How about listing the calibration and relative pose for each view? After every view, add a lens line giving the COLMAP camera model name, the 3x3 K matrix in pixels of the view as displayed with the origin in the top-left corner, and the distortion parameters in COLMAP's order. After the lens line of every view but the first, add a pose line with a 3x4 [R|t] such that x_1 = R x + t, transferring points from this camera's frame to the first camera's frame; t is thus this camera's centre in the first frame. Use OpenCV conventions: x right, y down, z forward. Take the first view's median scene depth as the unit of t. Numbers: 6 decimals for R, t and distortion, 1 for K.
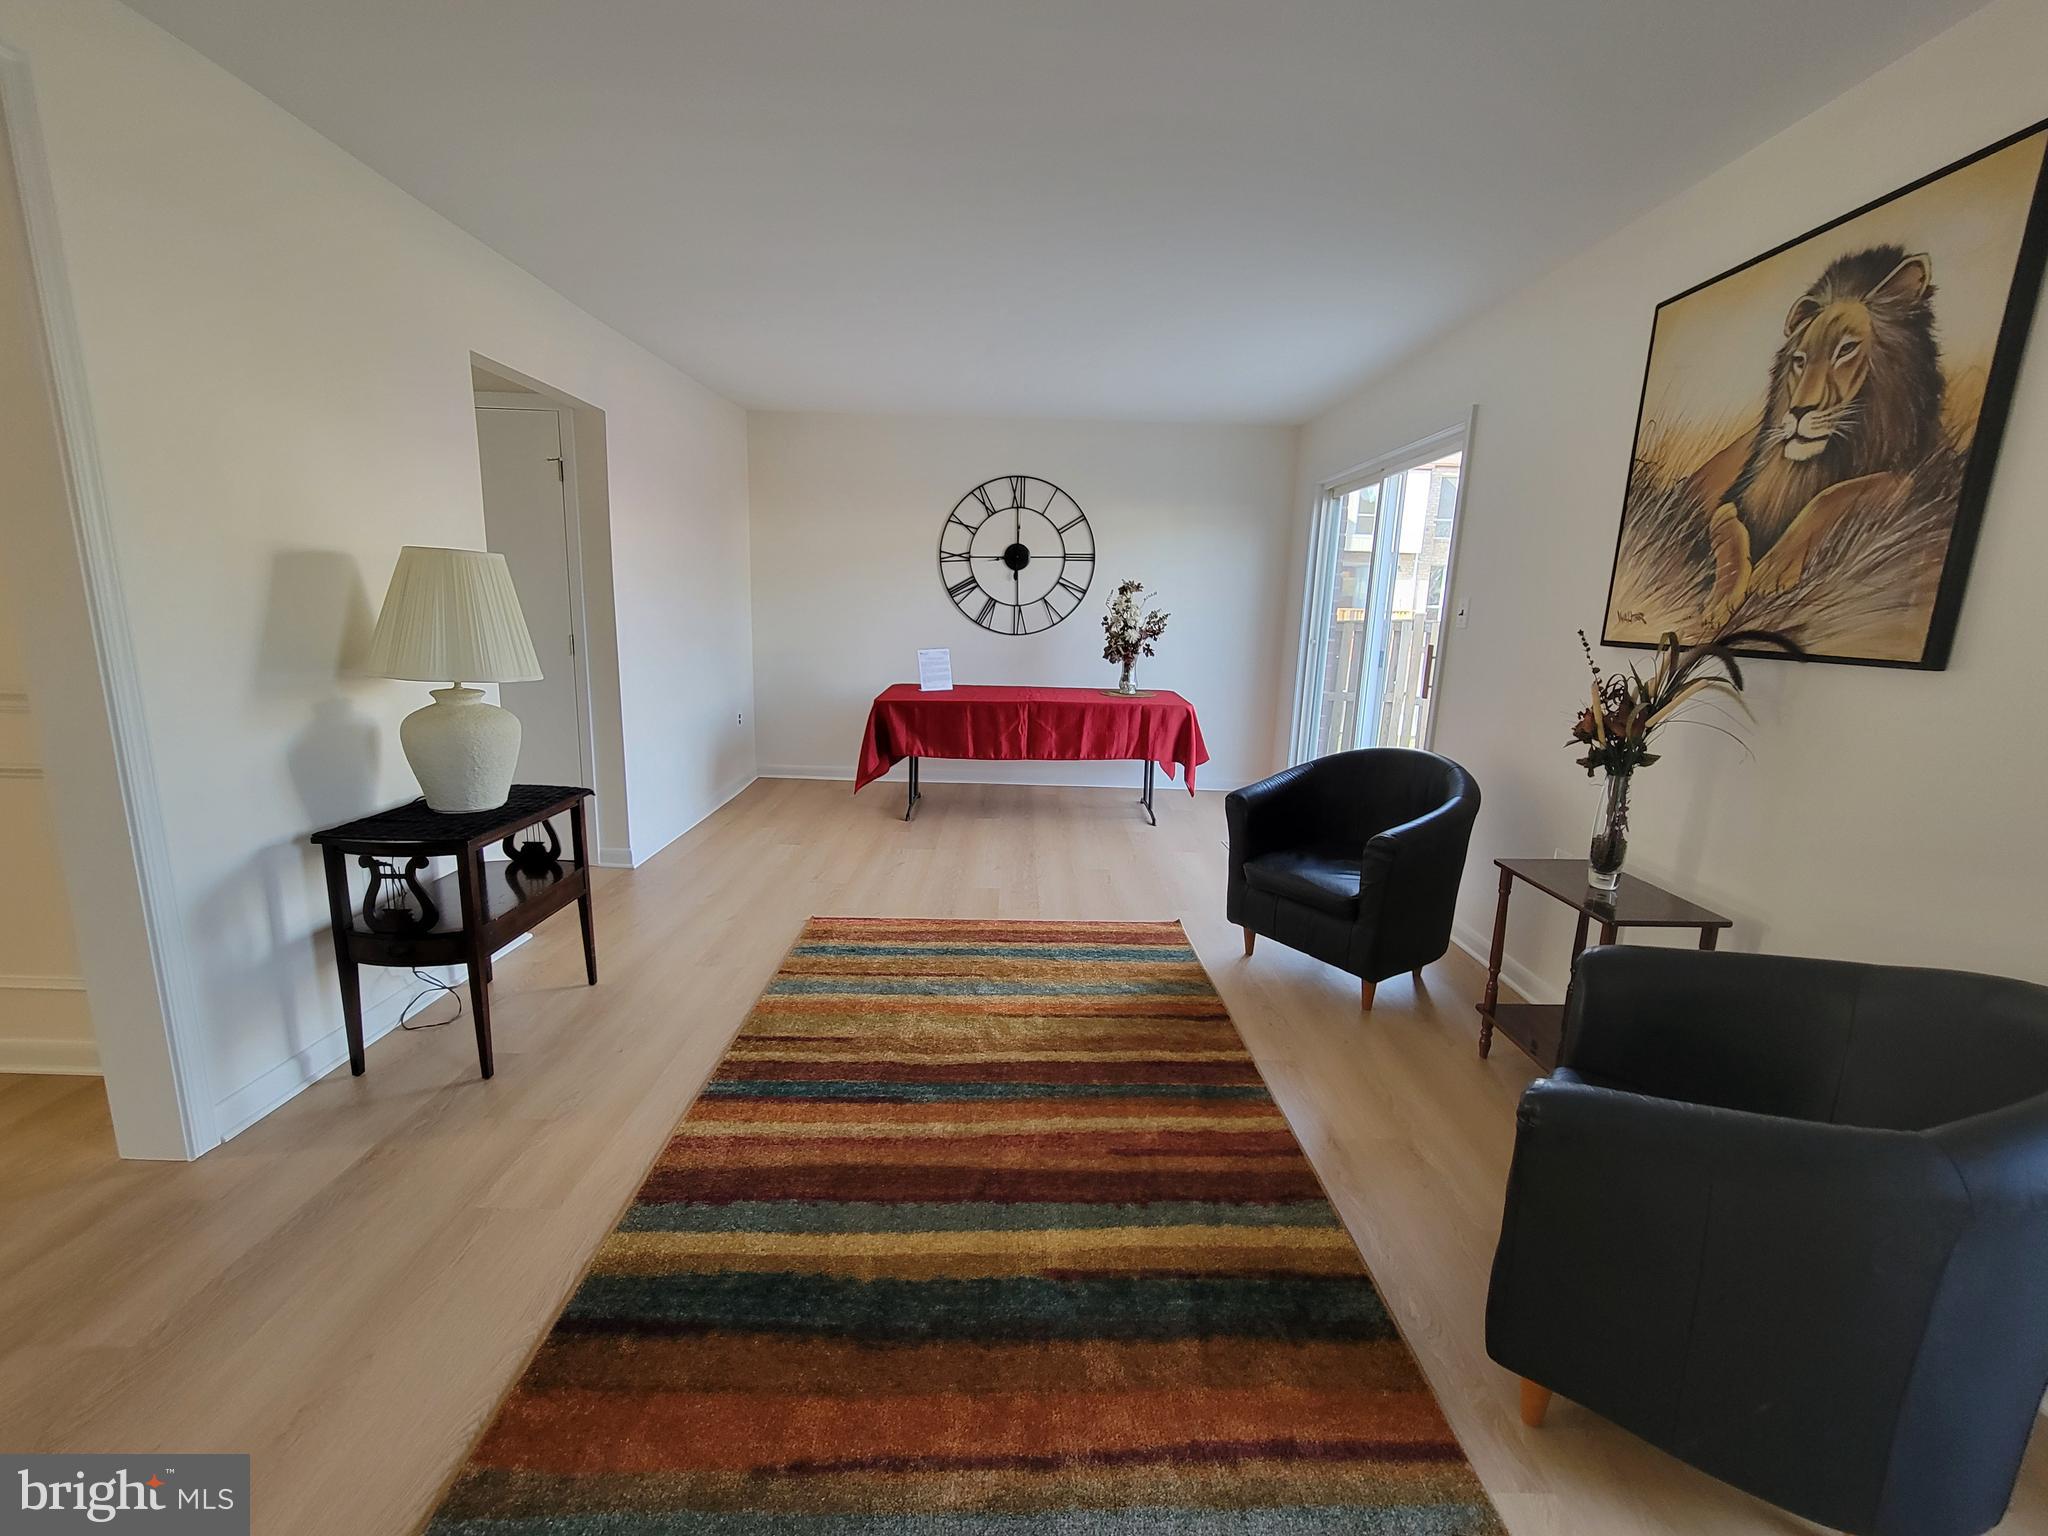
lens RADIAL K [[836.8, 0, 1022.3], [0, 836.8, 764.4], [0, 0, 1]] dist [0.002058, -0.000020]
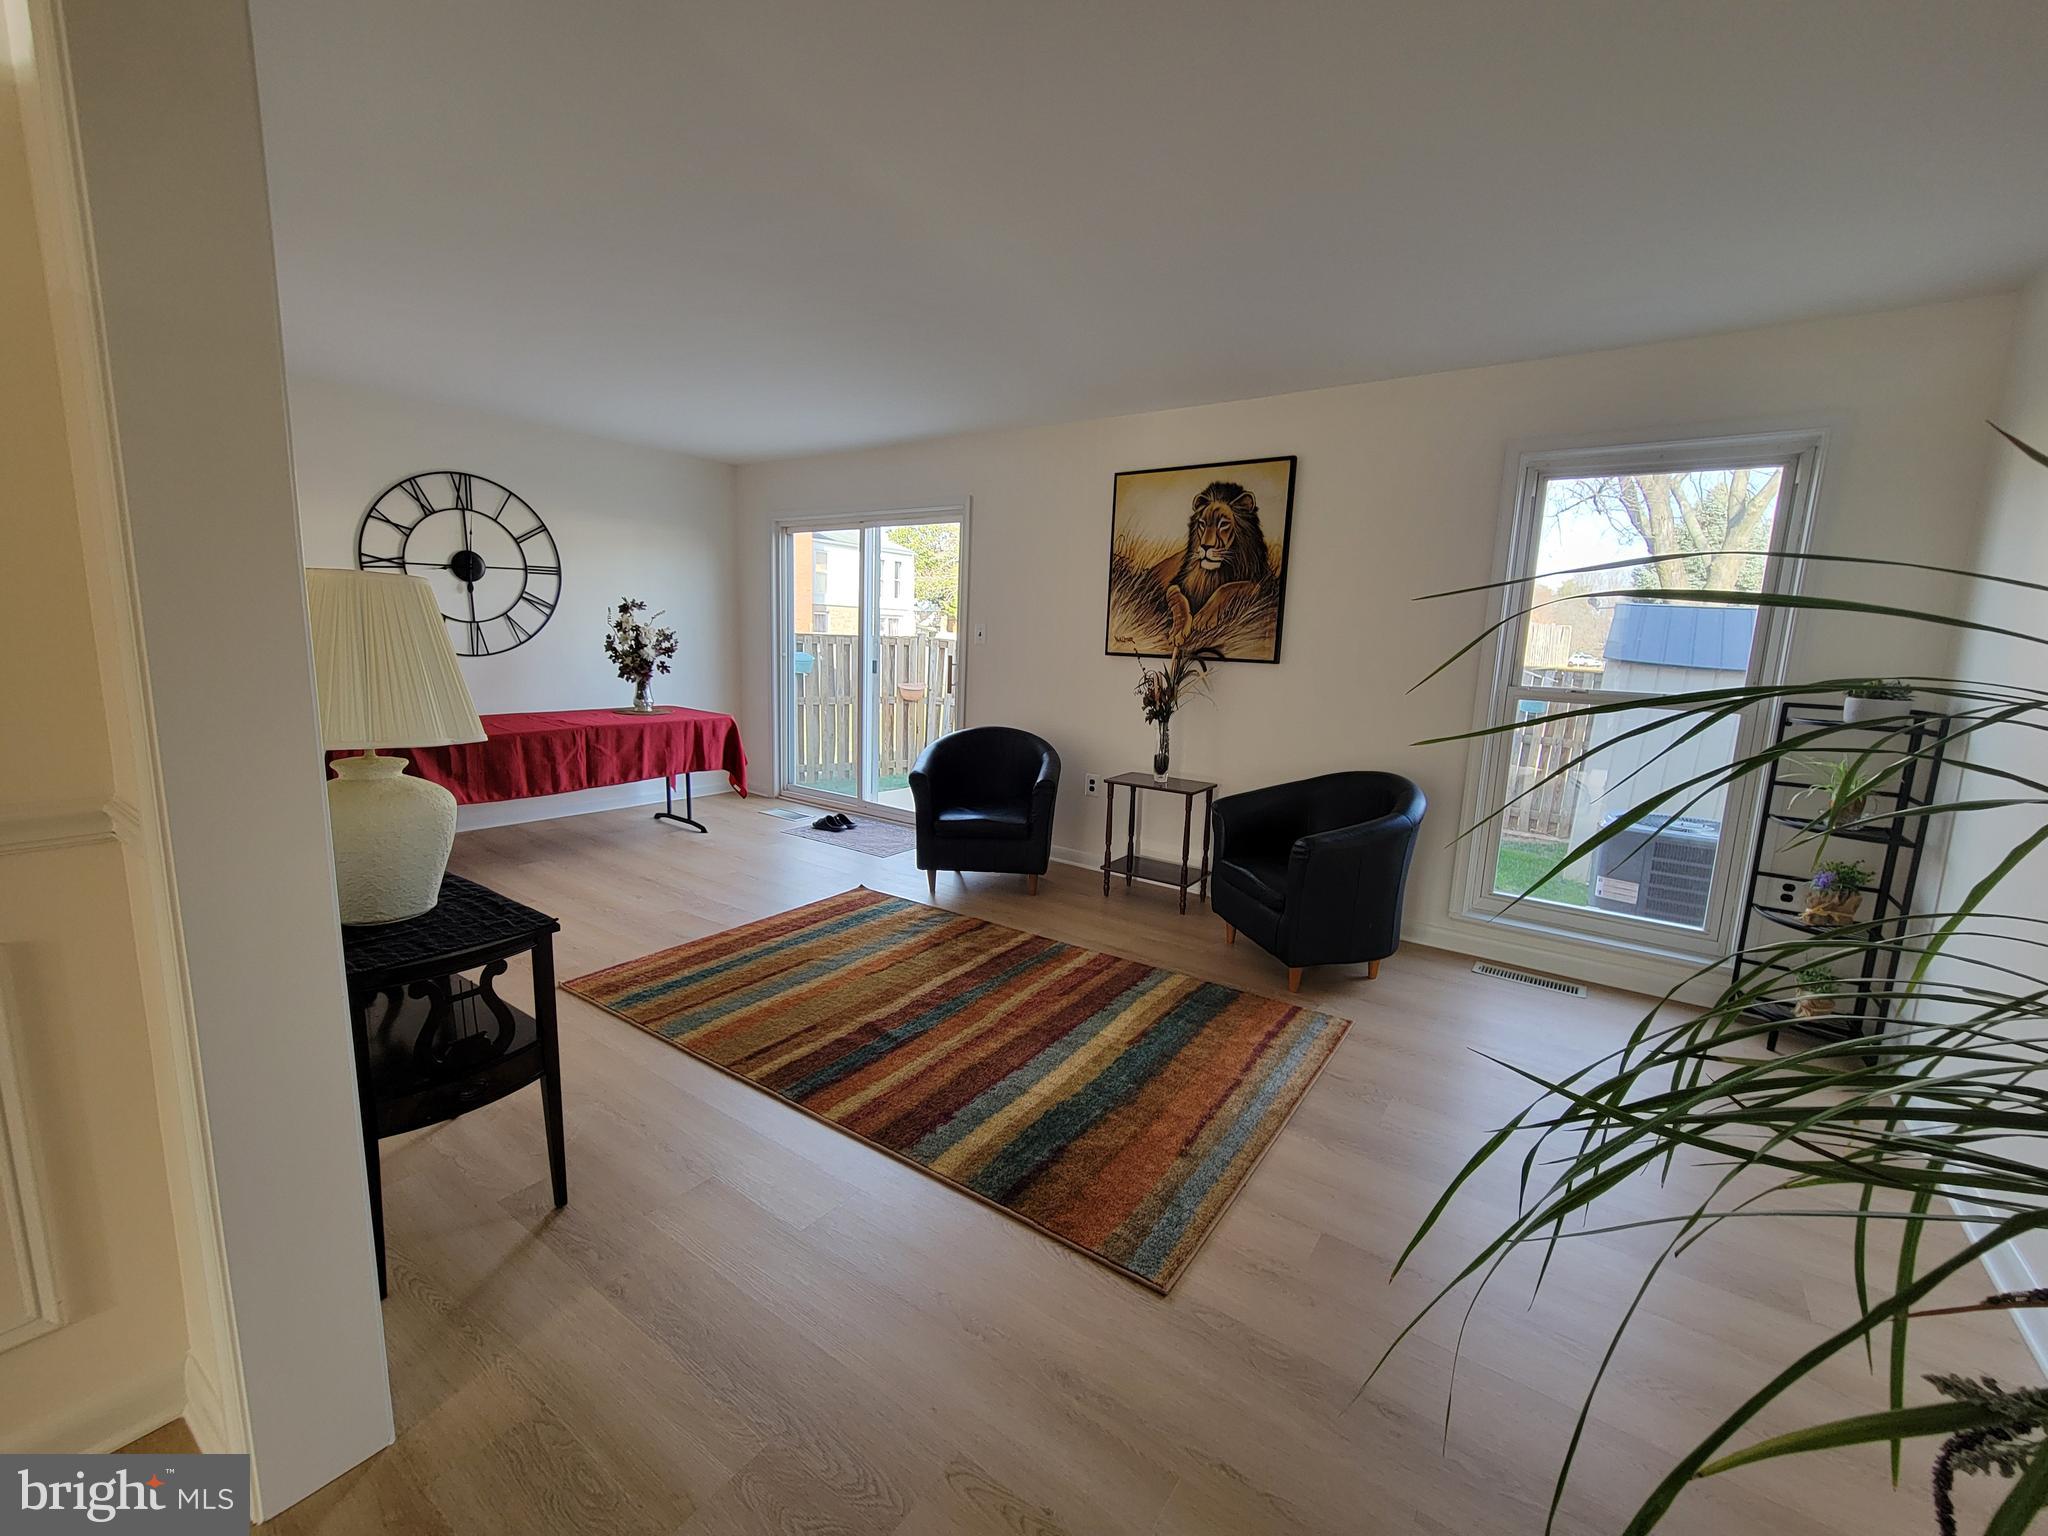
lens RADIAL K [[836.8, 0, 1018.8], [0, 836.8, 764.9], [0, 0, 1]] dist [0.002058, -0.000020]
pose [[0.589491, -0.132288, 0.796869, -0.958566], [0.136352, 0.988639, 0.063256, -0.053218], [-0.796183, 0.071366, 0.600832, 0.097757]]
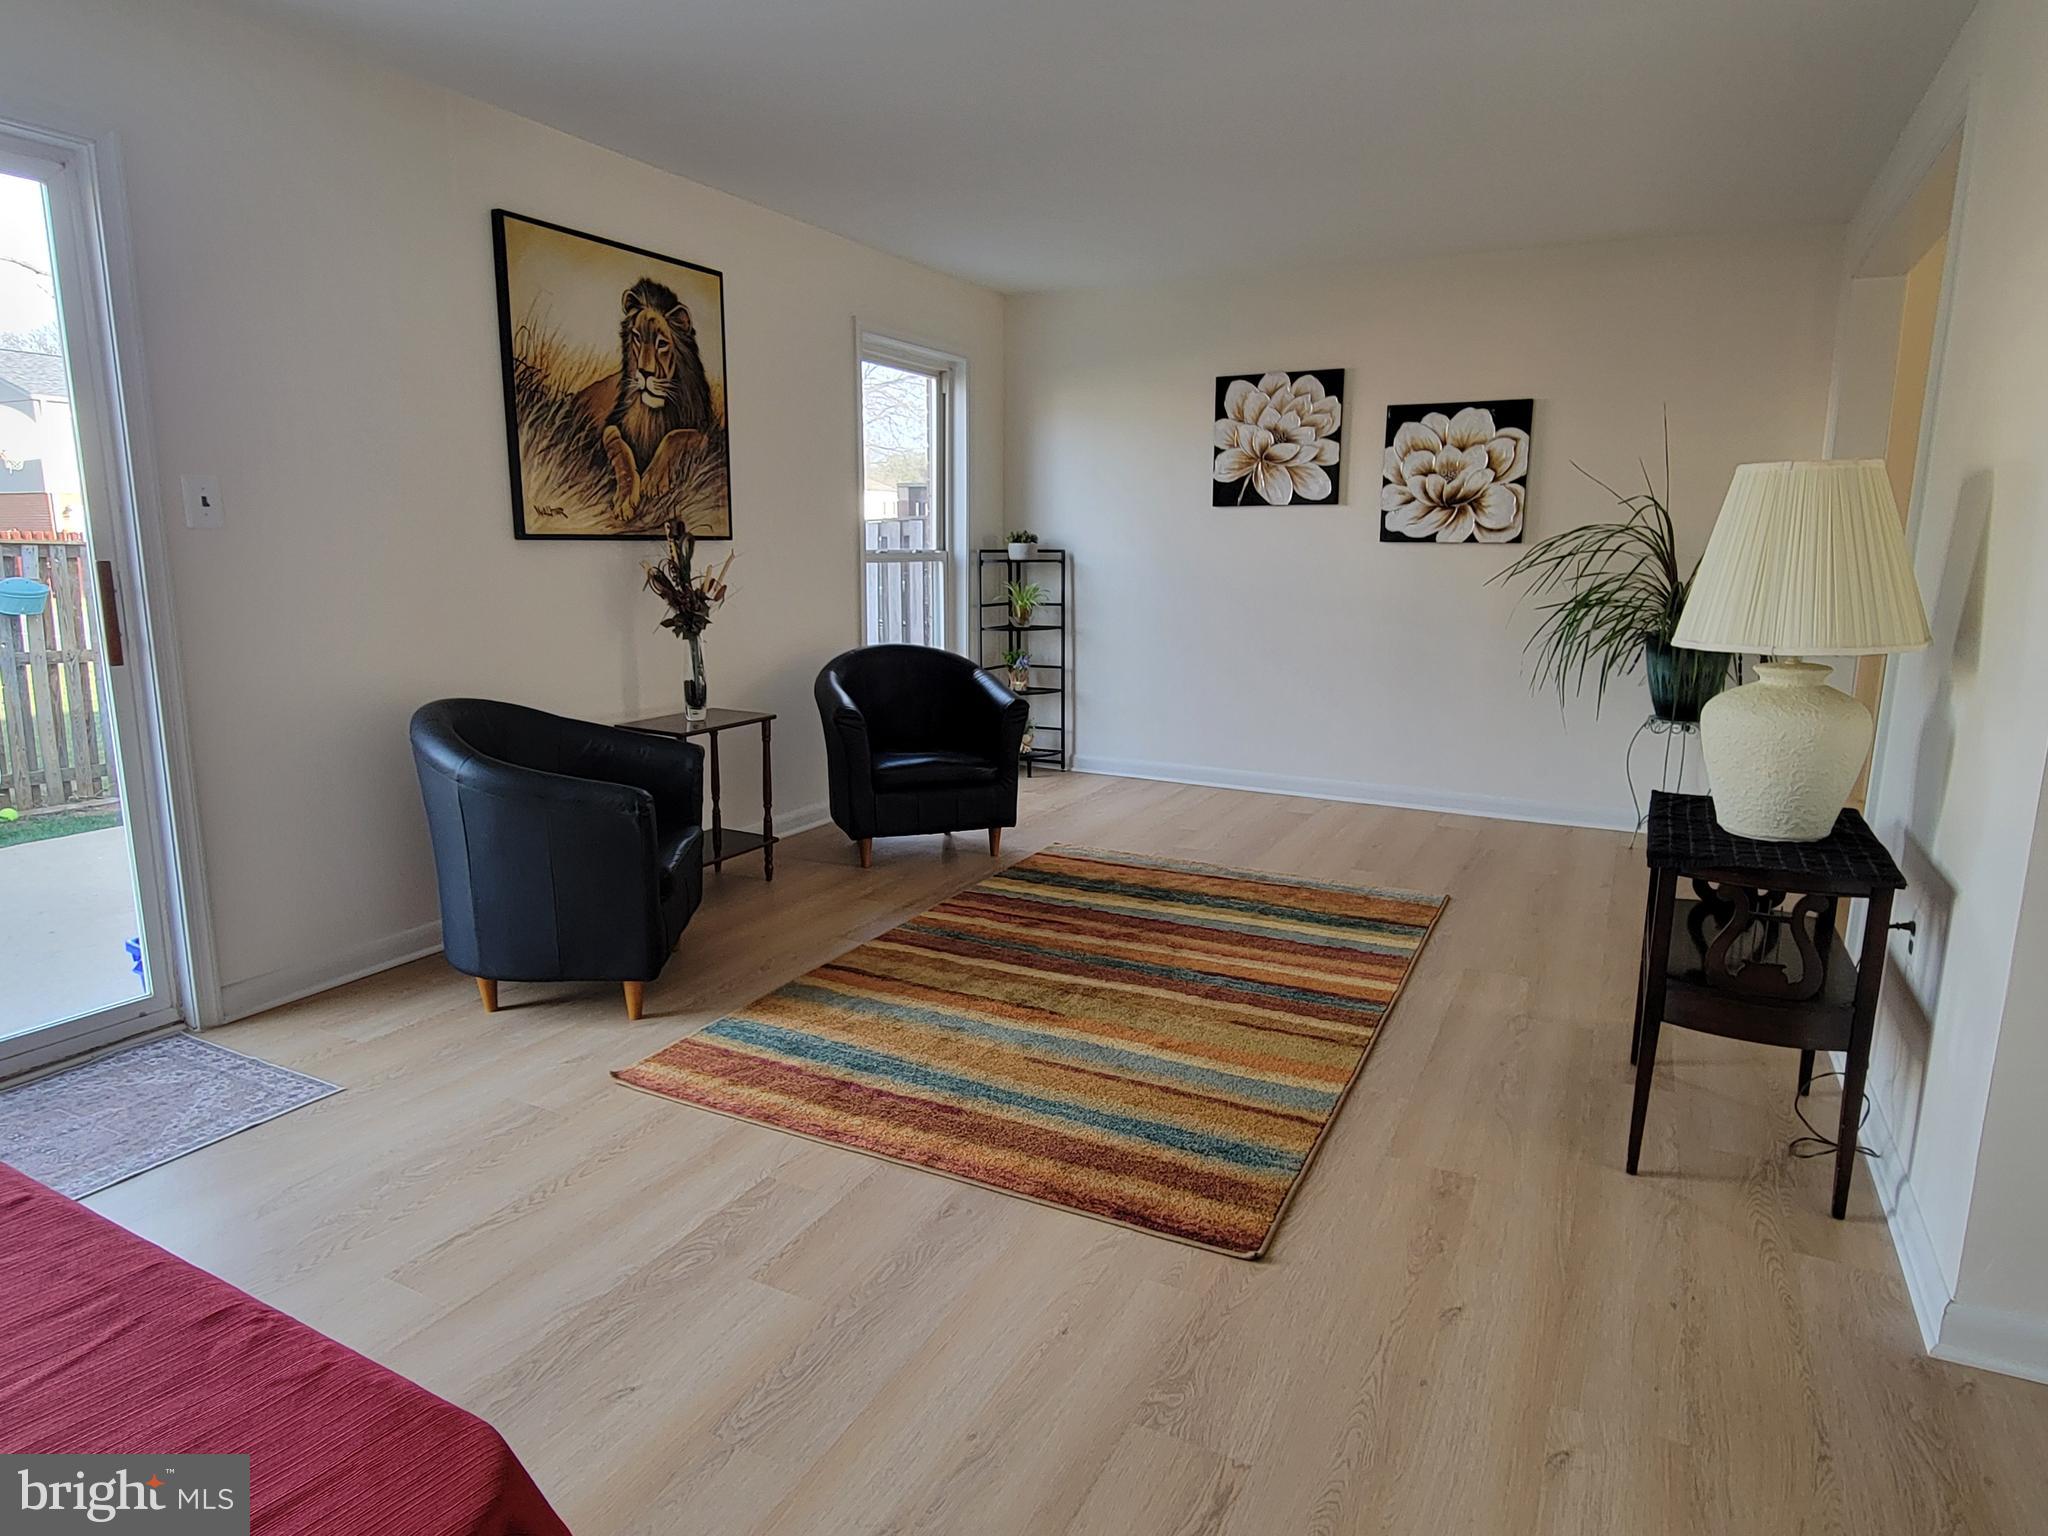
lens RADIAL K [[1214.4, 0, 1020.7], [0, 1214.4, 769.0], [0, 0, 1]] dist [0.004192, 0.000287]
pose [[-0.886273, -0.121672, 0.446896, -0.586278], [0.055124, 0.930310, 0.362607, -0.420214], [-0.459871, 0.346004, -0.817802, 2.213639]]
